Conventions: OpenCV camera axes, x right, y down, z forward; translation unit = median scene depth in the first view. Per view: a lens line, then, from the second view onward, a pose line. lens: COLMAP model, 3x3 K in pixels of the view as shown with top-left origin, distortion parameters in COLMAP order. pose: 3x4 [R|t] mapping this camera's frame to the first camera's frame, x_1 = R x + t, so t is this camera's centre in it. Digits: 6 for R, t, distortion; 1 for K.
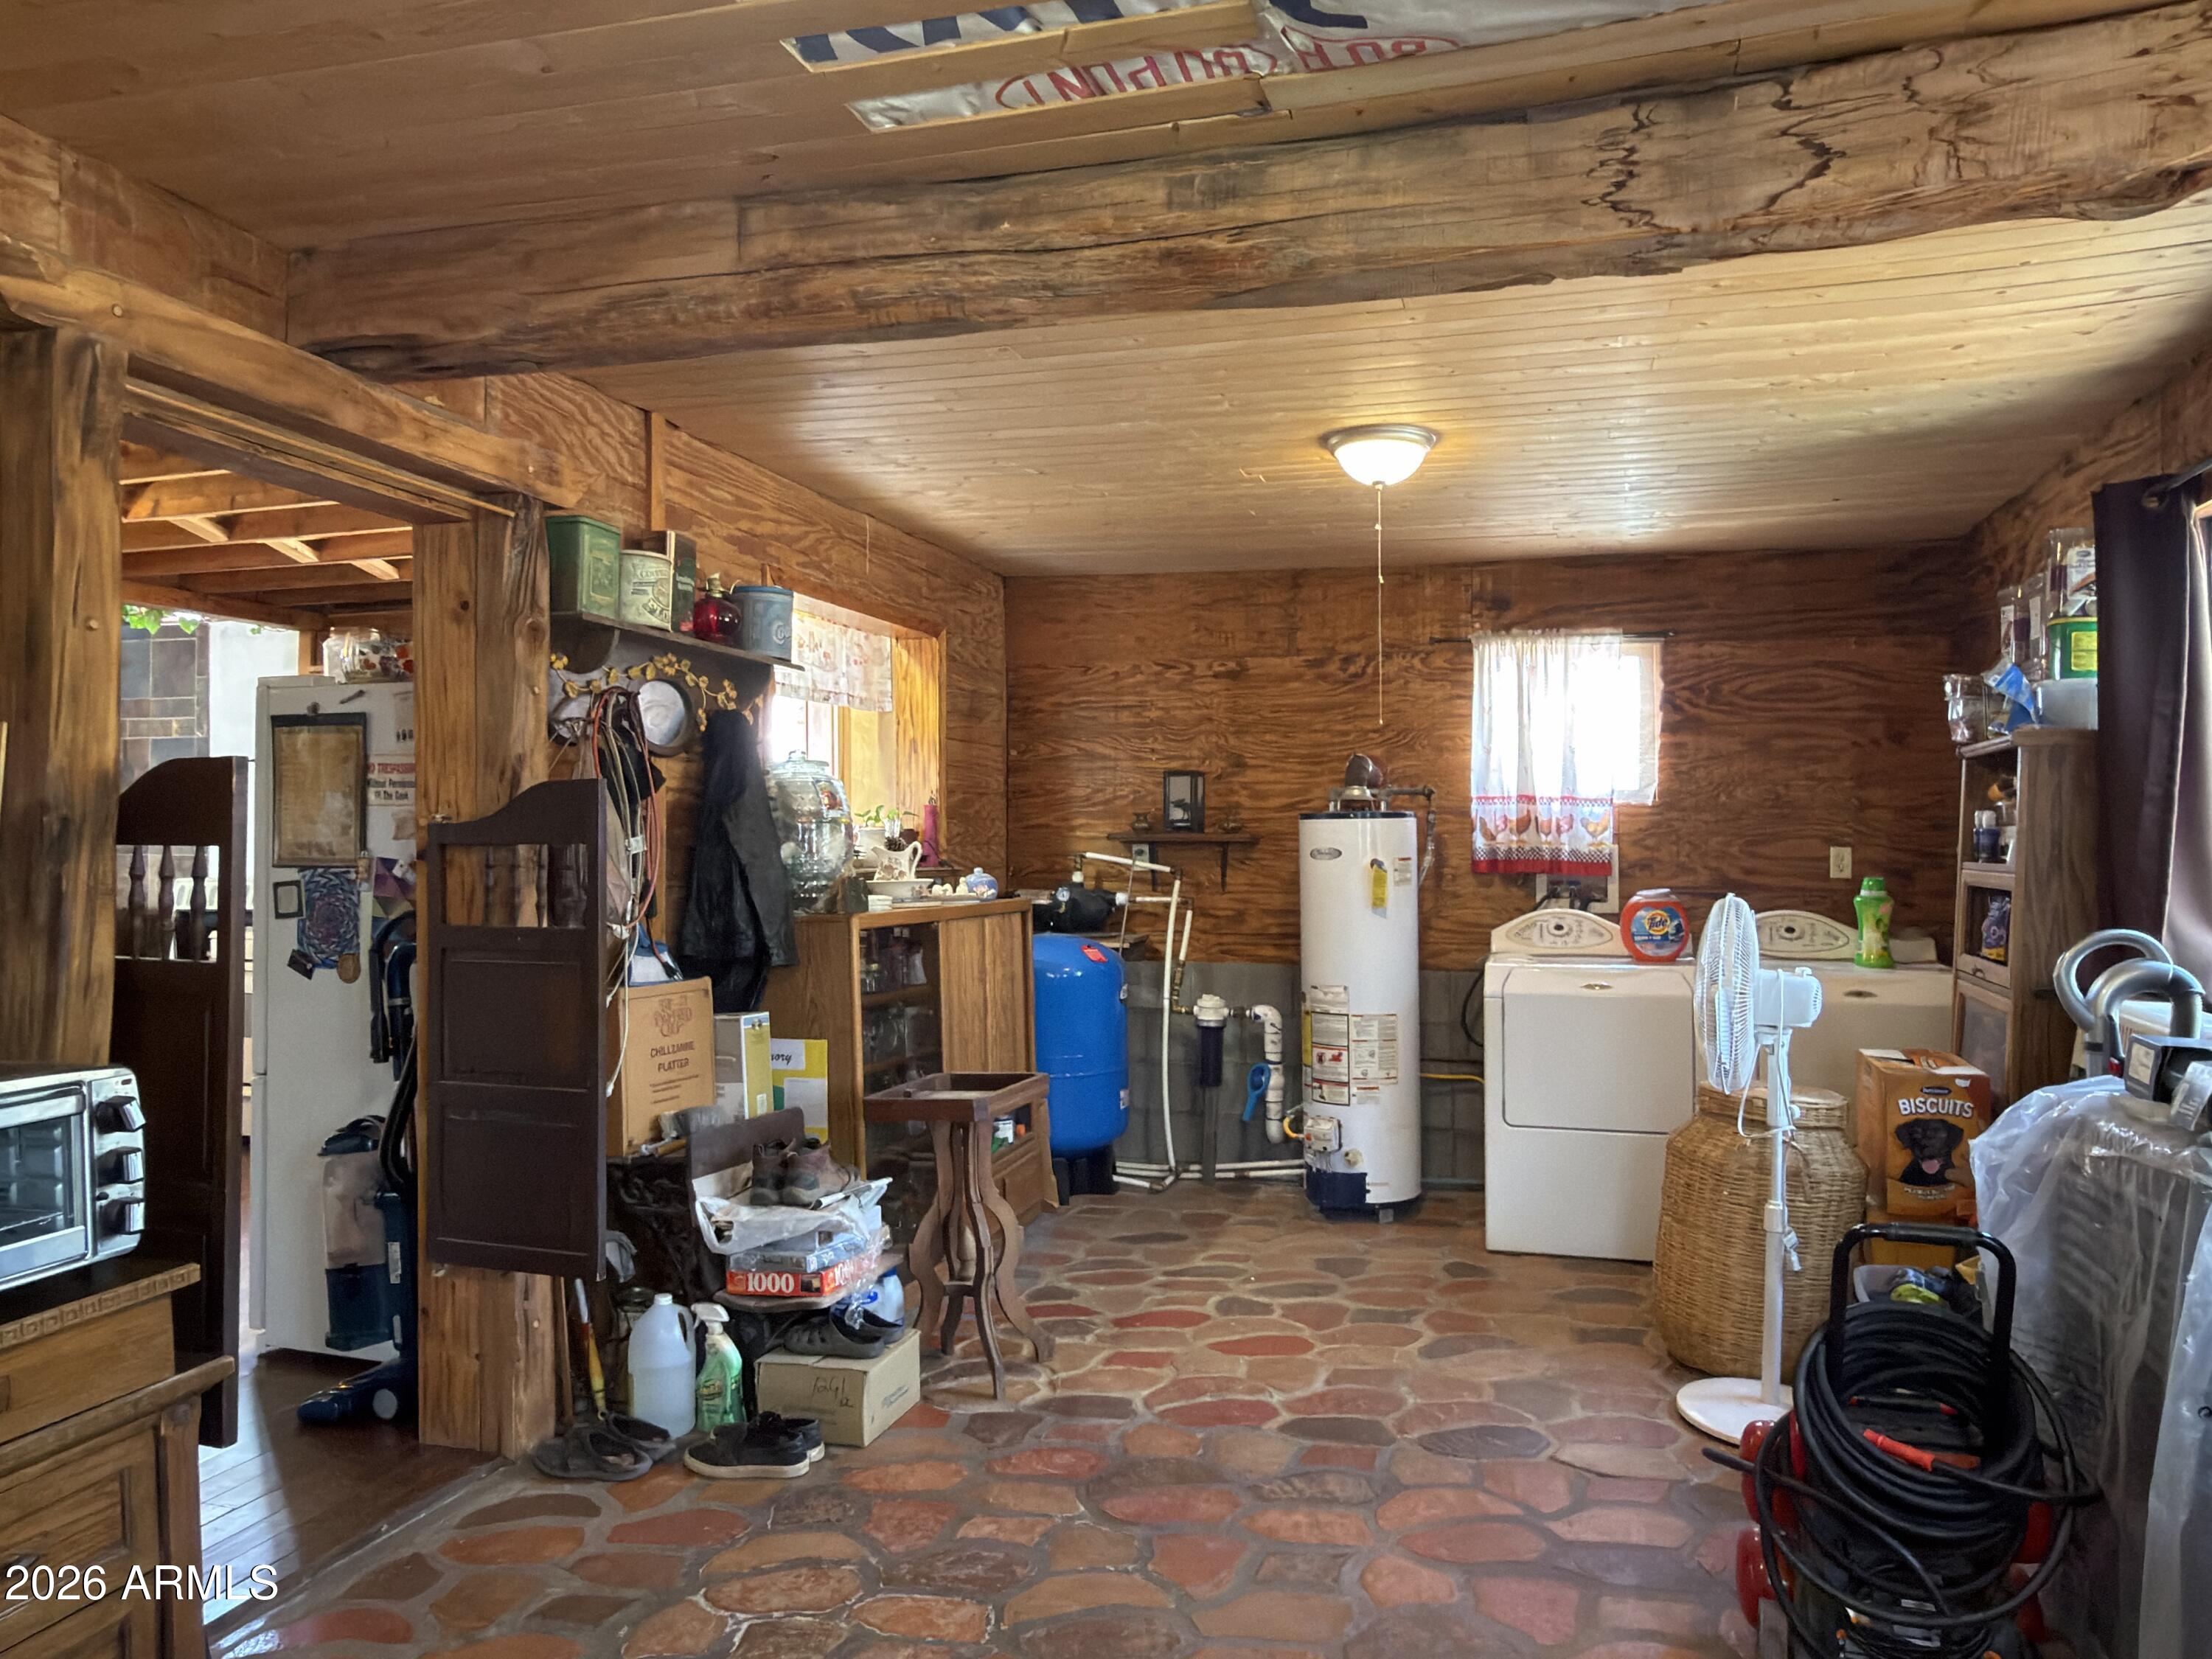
lens RADIAL K [[1447.9, 0, 1115.9], [0, 1447.9, 833.6], [0, 0, 1]] dist [-0.000122, -0.001816]
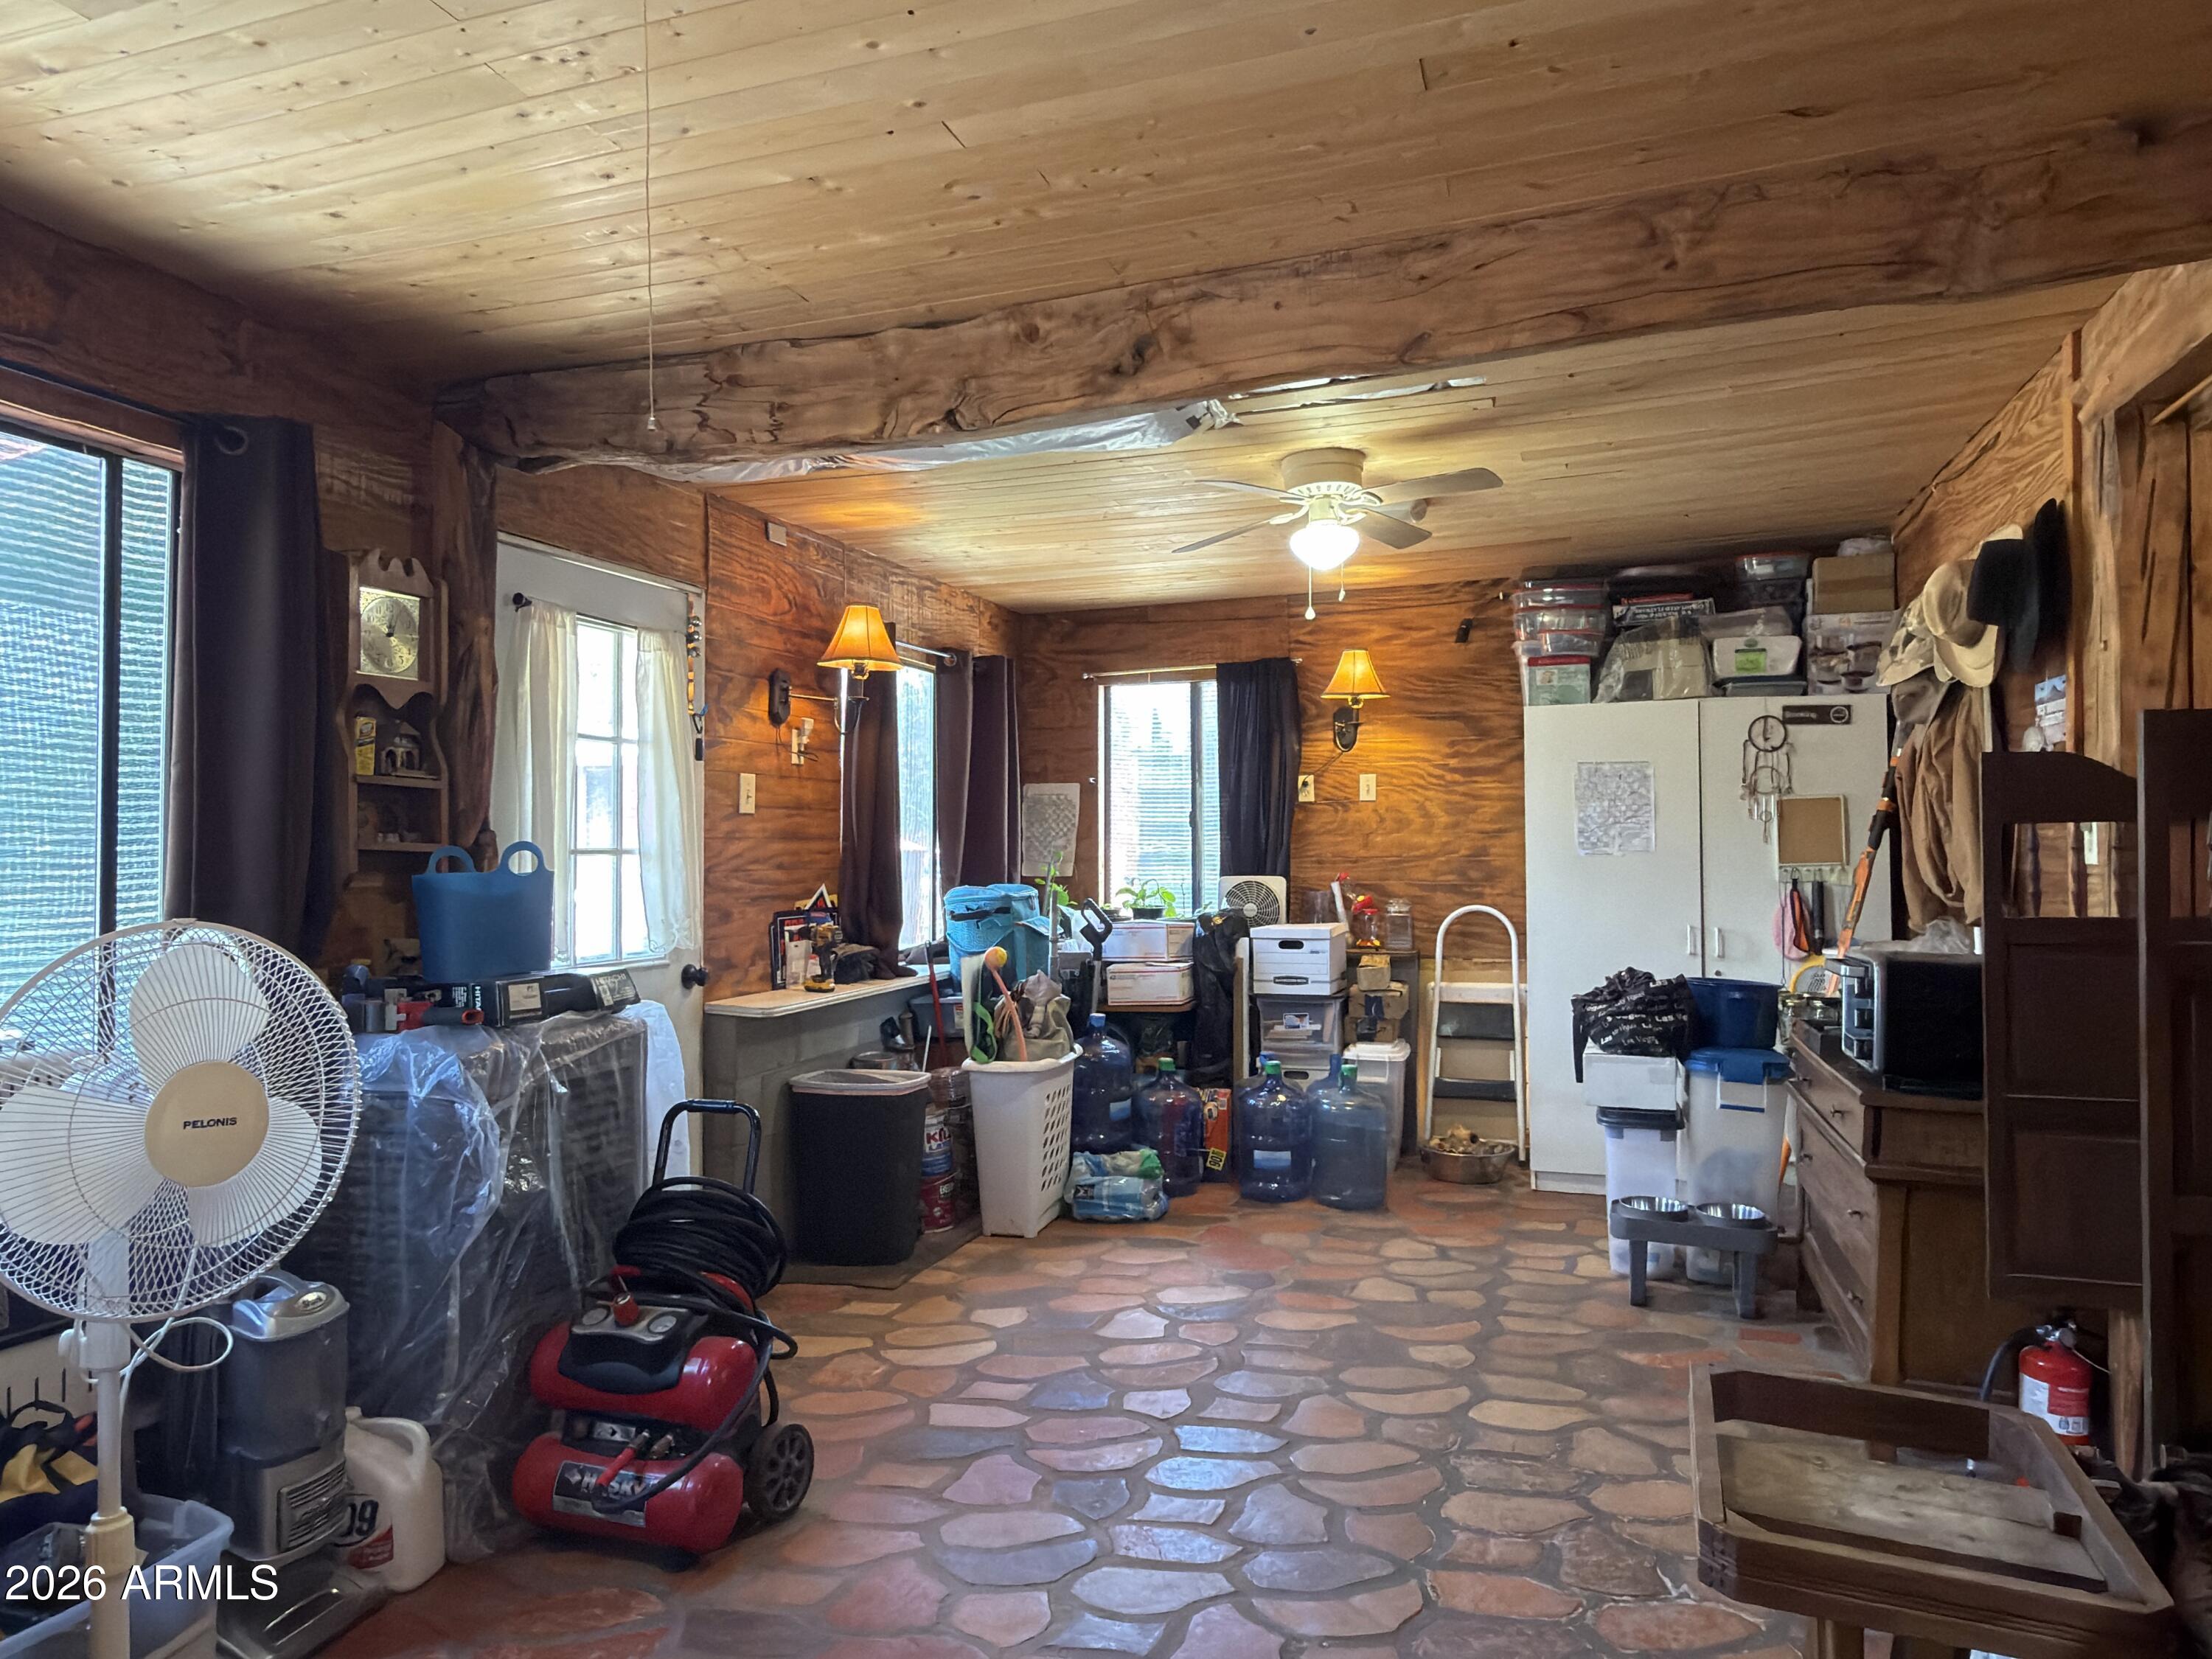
lens RADIAL K [[1447.9, 0, 1115.9], [0, 1447.9, 833.6], [0, 0, 1]] dist [-0.000122, -0.001816]
pose [[-0.999843, 0.008635, 0.015475, 0.059678], [0.008317, 0.999756, -0.020470, 0.016879], [-0.015648, -0.020338, -0.999671, 1.052821]]
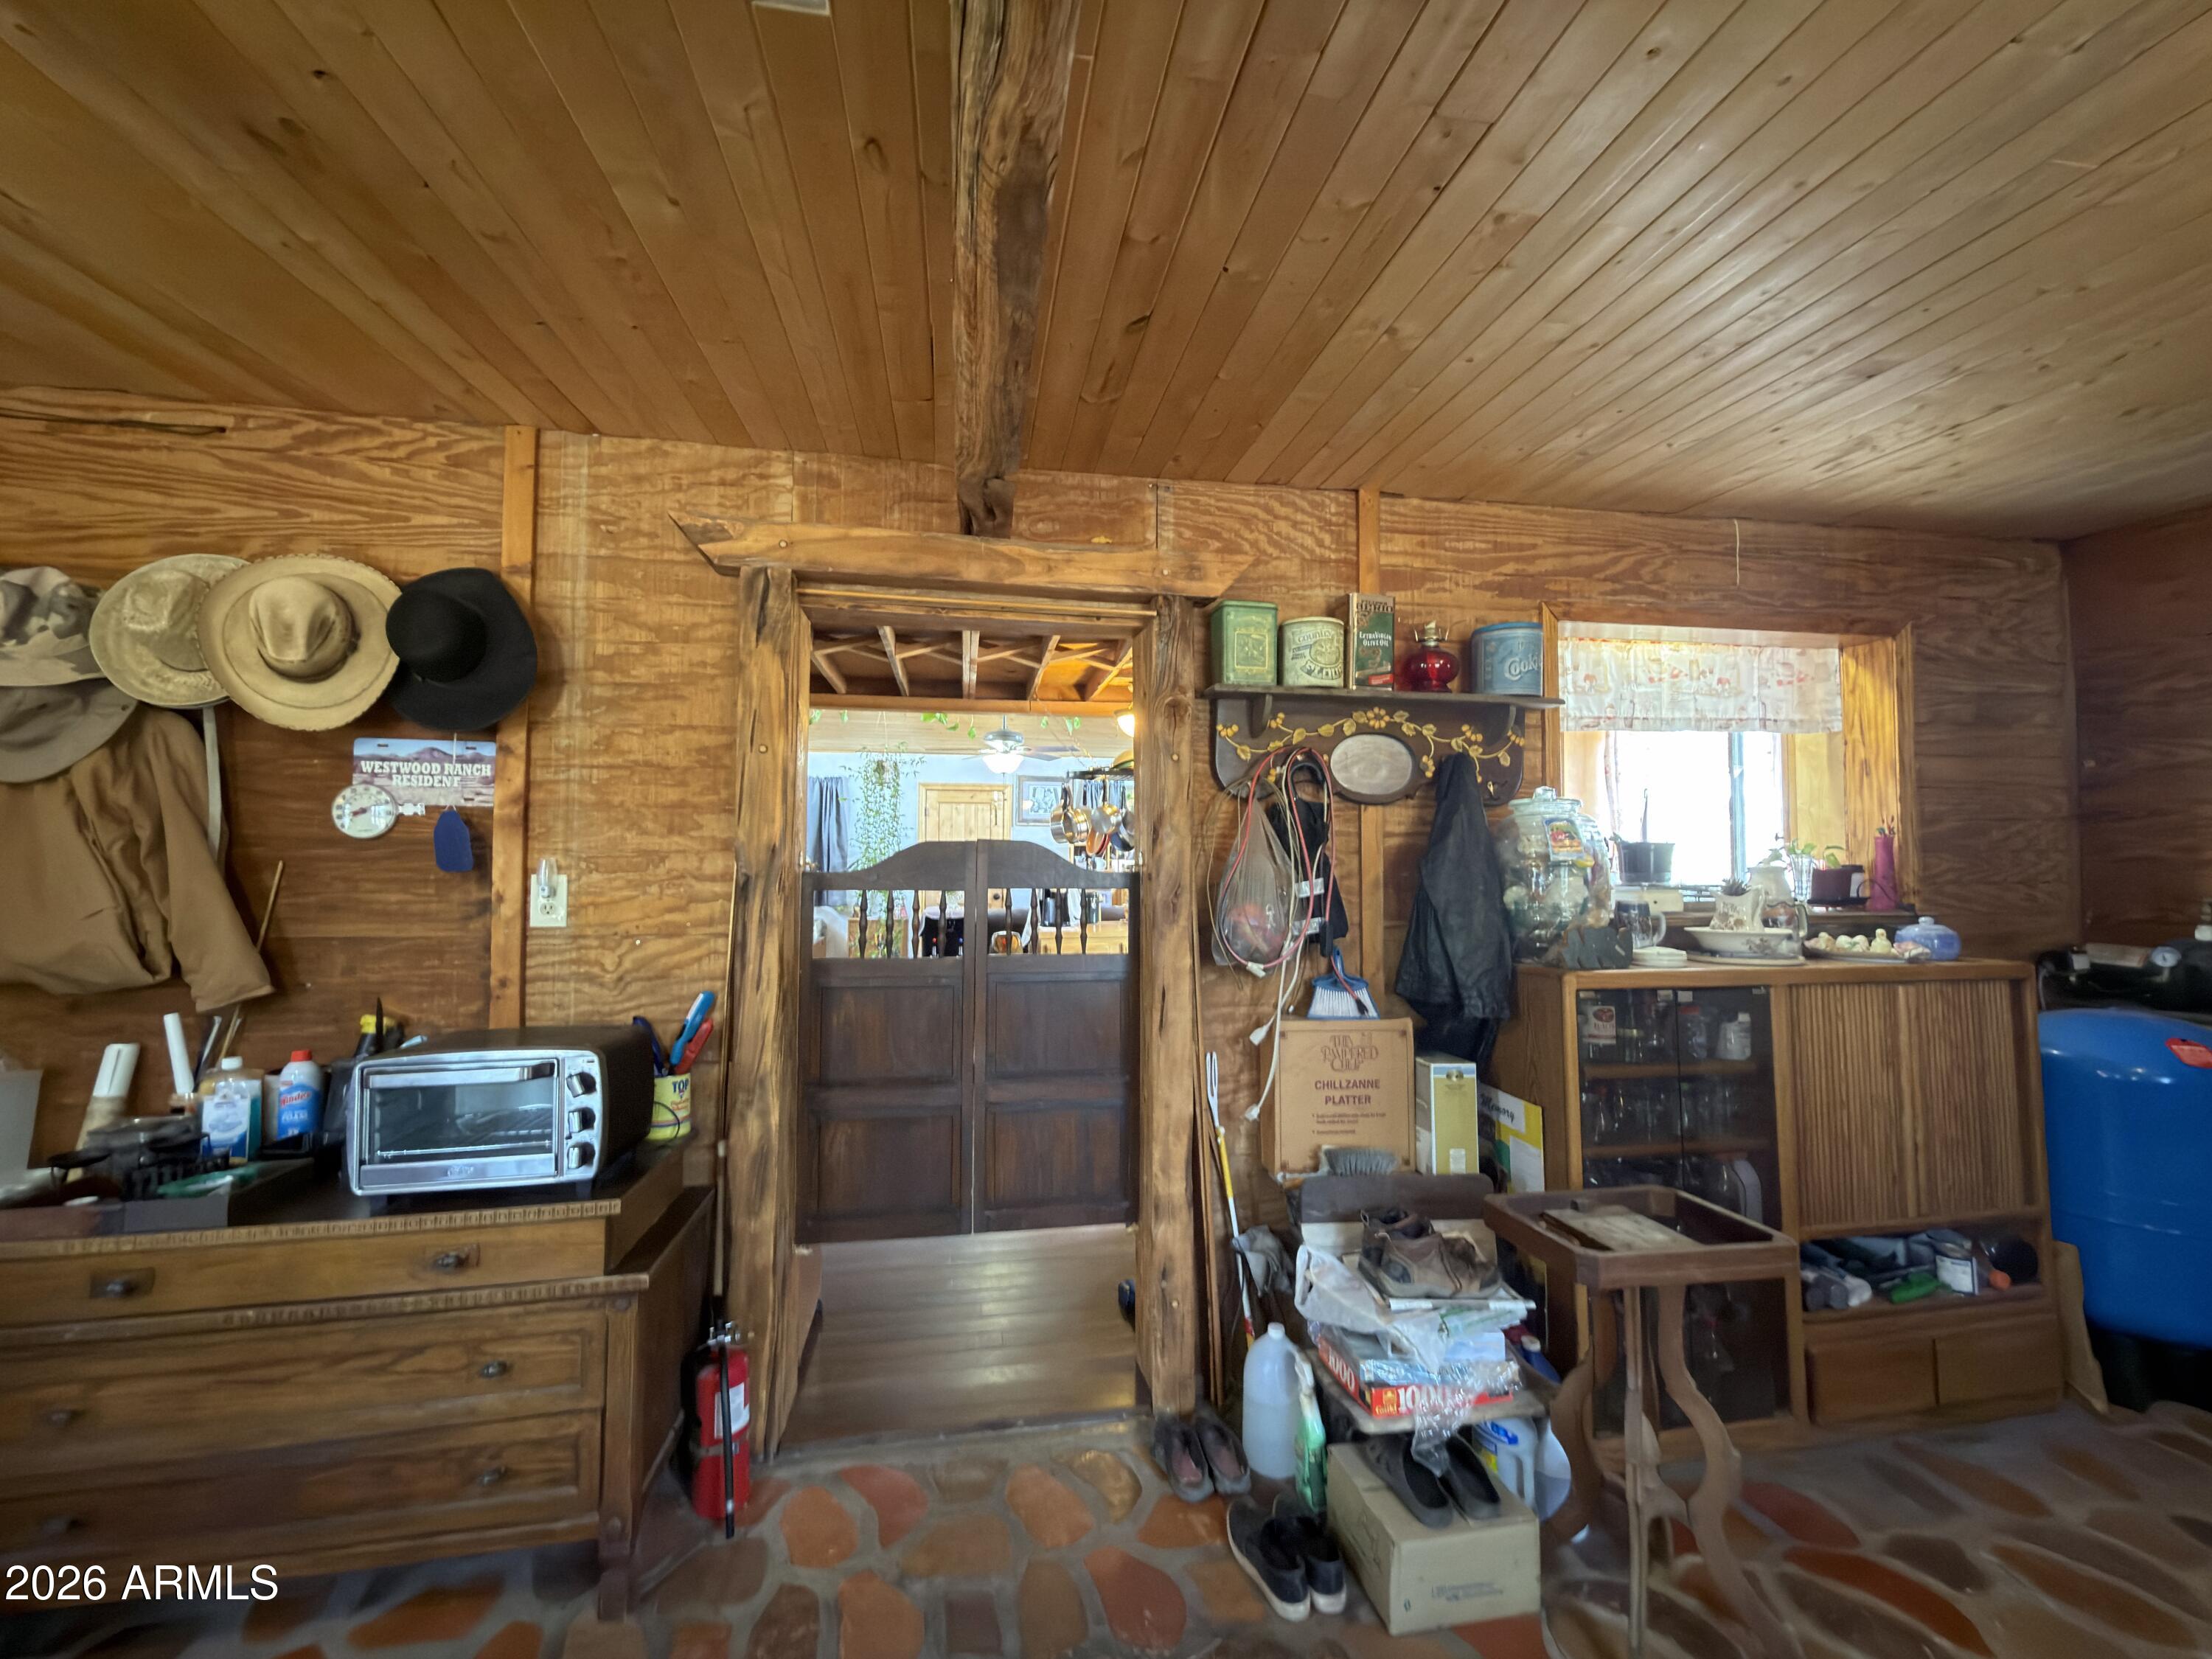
lens RADIAL K [[882.2, 0, 1110.5], [0, 882.2, 831.0], [0, 0, 1]] dist [-0.000501, 0.000262]
pose [[0.455560, -0.022556, -0.889919, 0.141247], [0.004804, 0.999727, -0.022881, -0.015527], [0.890192, 0.006149, 0.455543, 0.419492]]
